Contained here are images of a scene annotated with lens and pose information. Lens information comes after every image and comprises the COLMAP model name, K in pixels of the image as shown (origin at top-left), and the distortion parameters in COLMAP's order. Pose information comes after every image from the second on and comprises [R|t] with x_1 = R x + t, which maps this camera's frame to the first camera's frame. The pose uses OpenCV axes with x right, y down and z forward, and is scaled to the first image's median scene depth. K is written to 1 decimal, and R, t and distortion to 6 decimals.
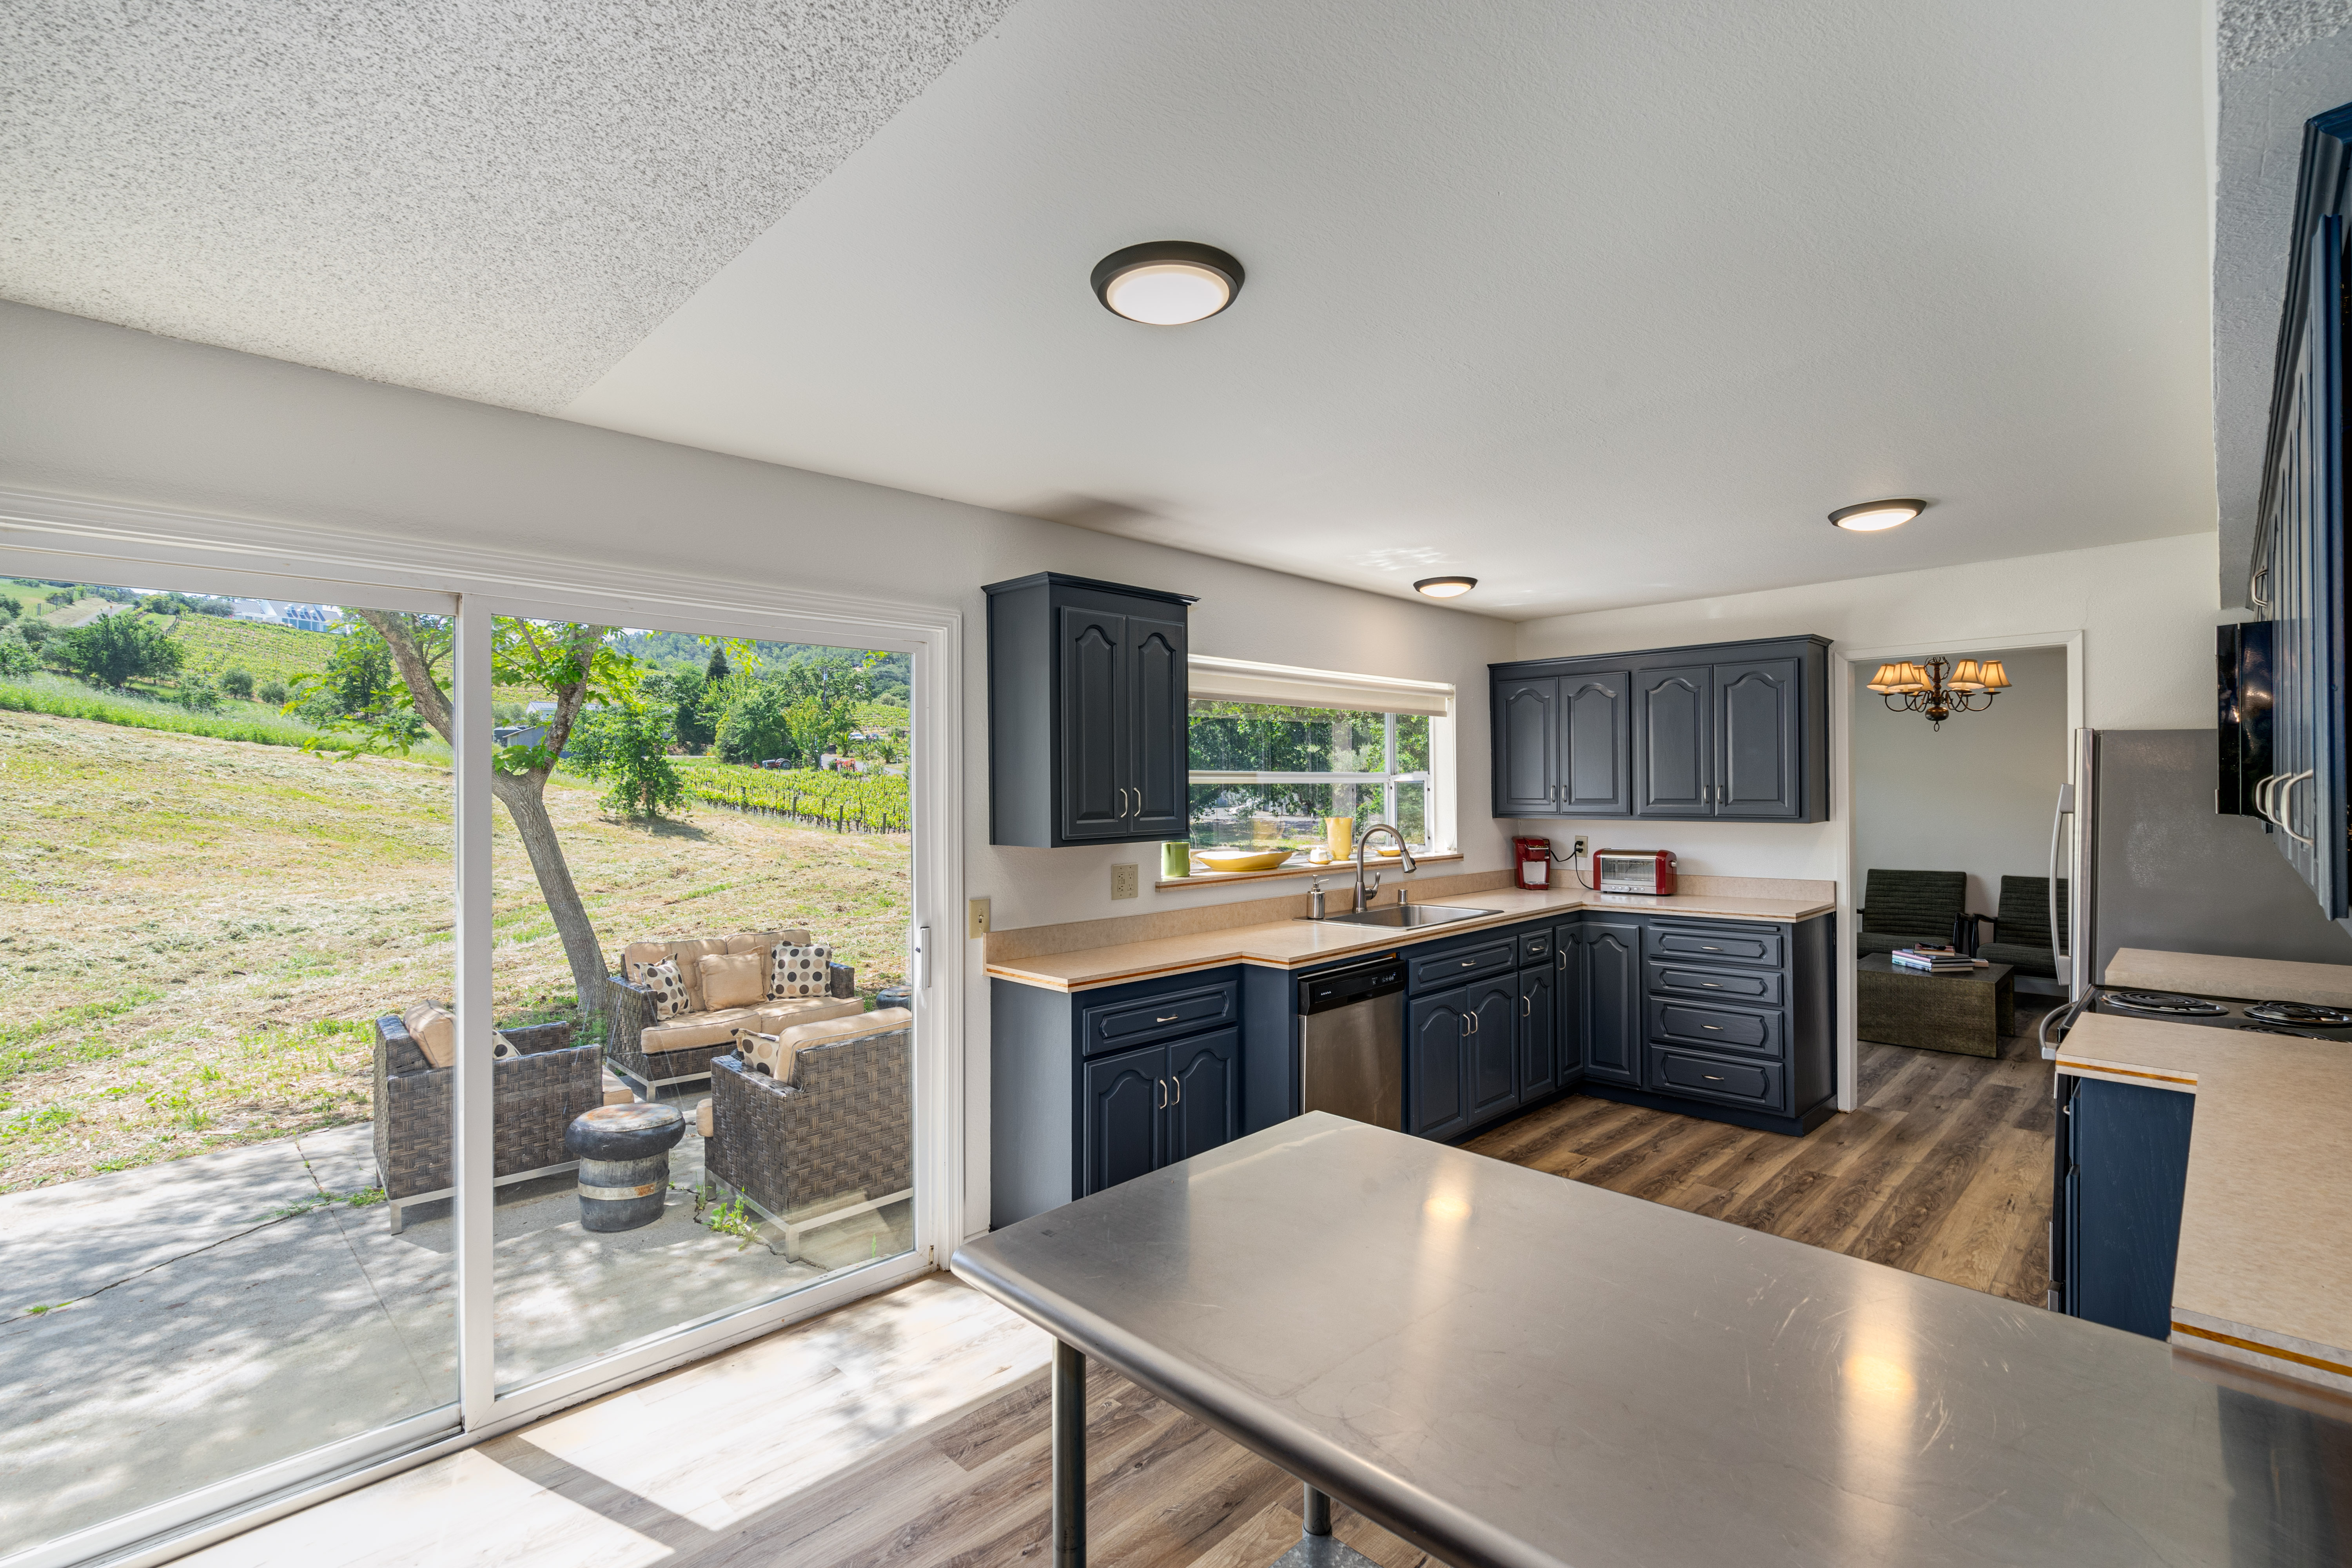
lens RADIAL K [[1056.9, 0, 1180.1], [0, 1056.9, 779.1], [0, 0, 1]] dist [-0.003405, 0.000059]
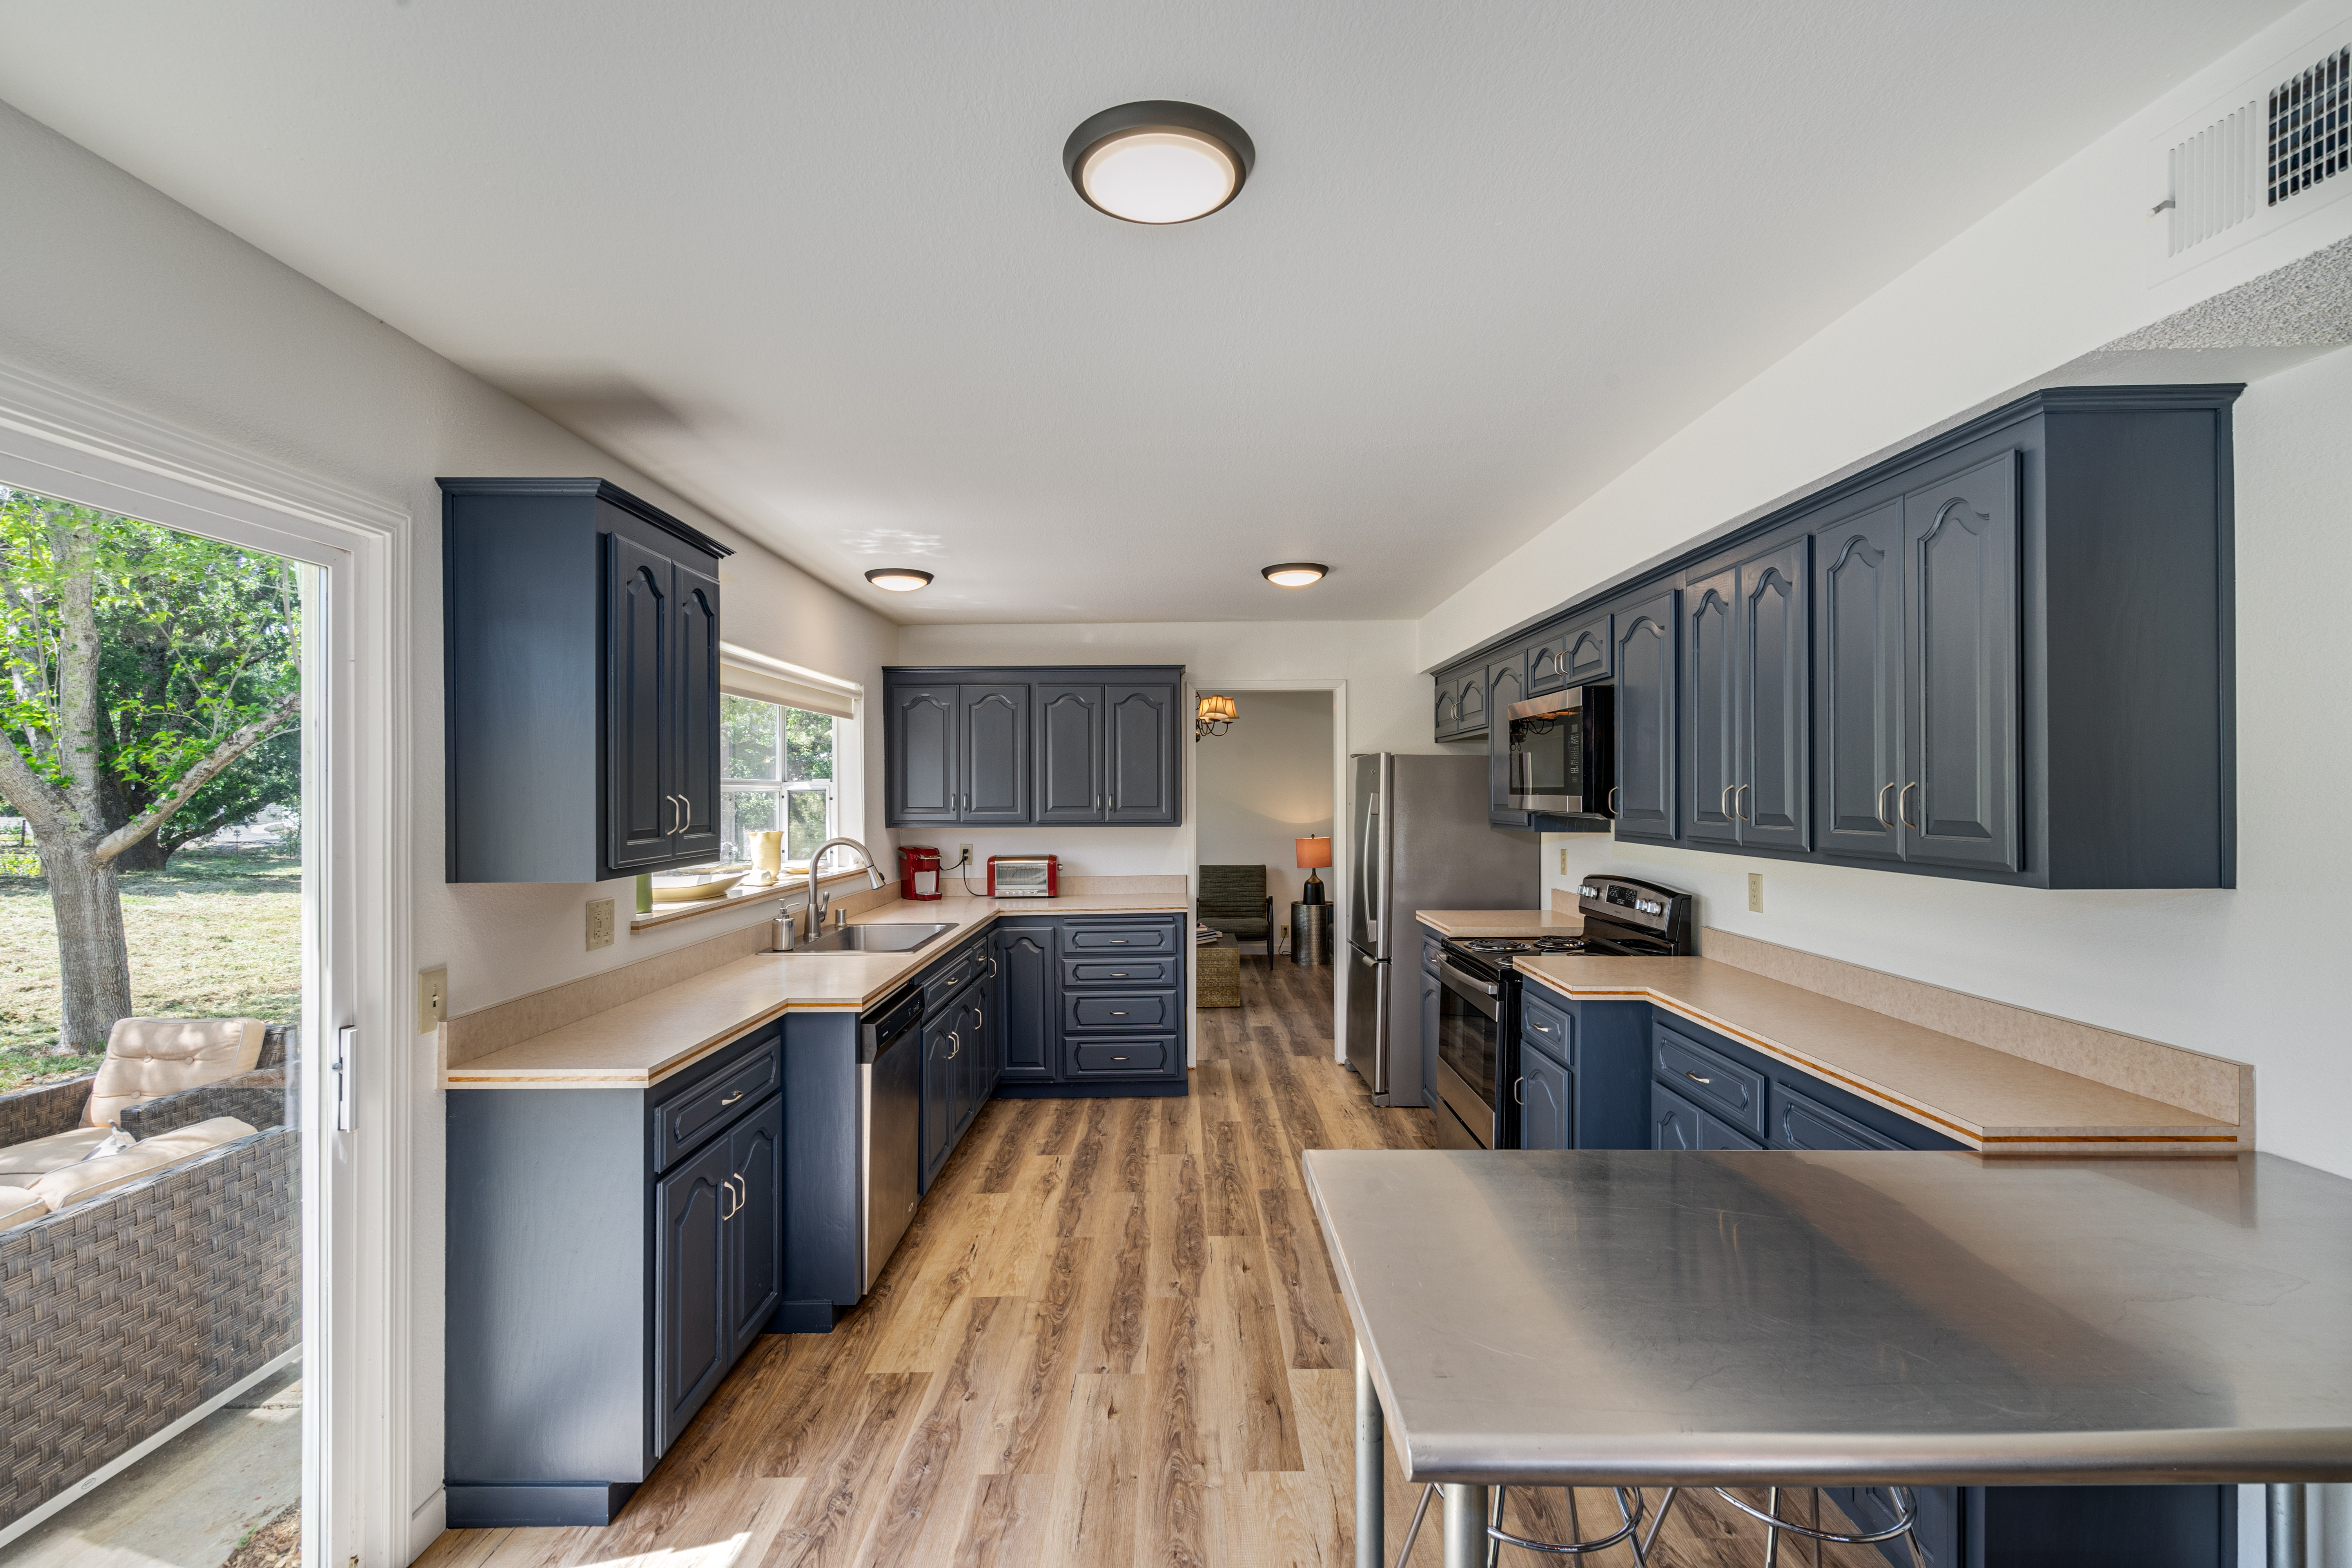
lens RADIAL K [[1058.6, 0, 1172.4], [0, 1058.6, 790.4], [0, 0, 1]] dist [0.002755, 0.000692]
pose [[0.711946, 0.003892, 0.702224, -0.204177], [-0.004019, 0.999991, -0.001467, 0.003531], [-0.702223, -0.001778, 0.711955, 0.150473]]
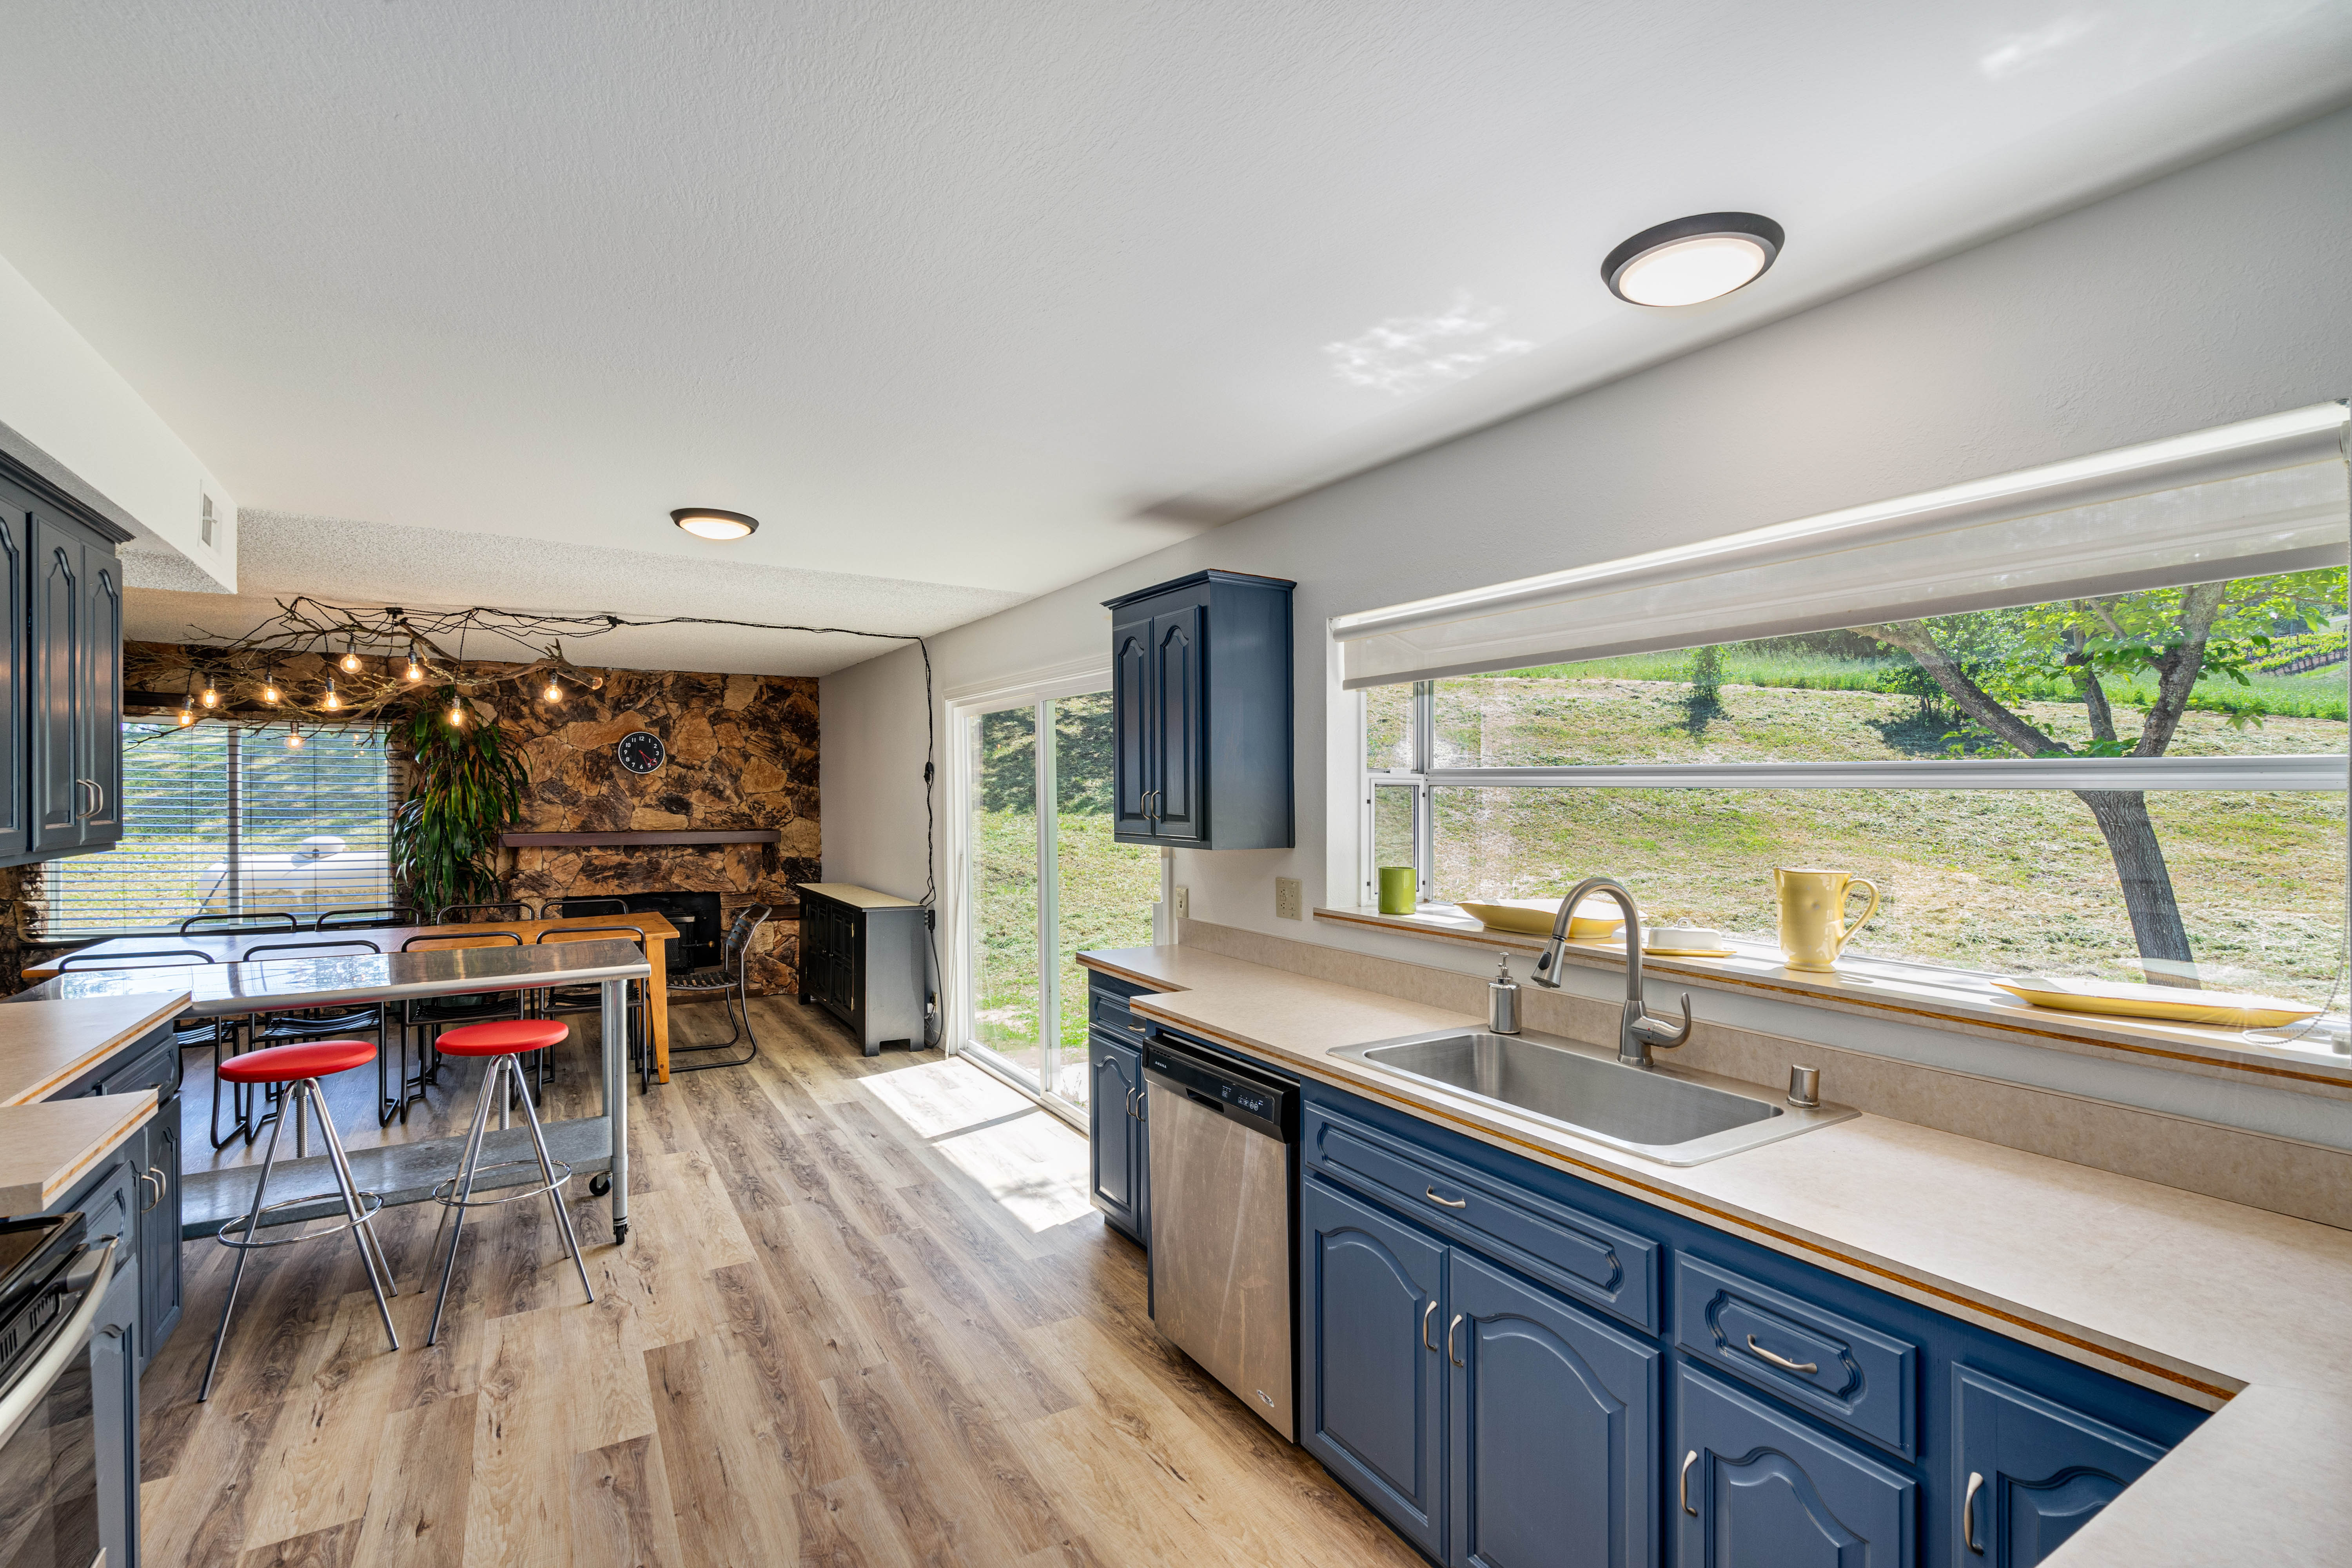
lens RADIAL K [[1059.2, 0, 1177.1], [0, 1059.2, 793.5], [0, 0, 1]] dist [-0.005280, 0.001801]
pose [[-0.236125, 0.008721, -0.971684, 0.589161], [0.003370, 0.999961, 0.008156, 0.001952], [0.971717, -0.001349, -0.236145, 0.806074]]
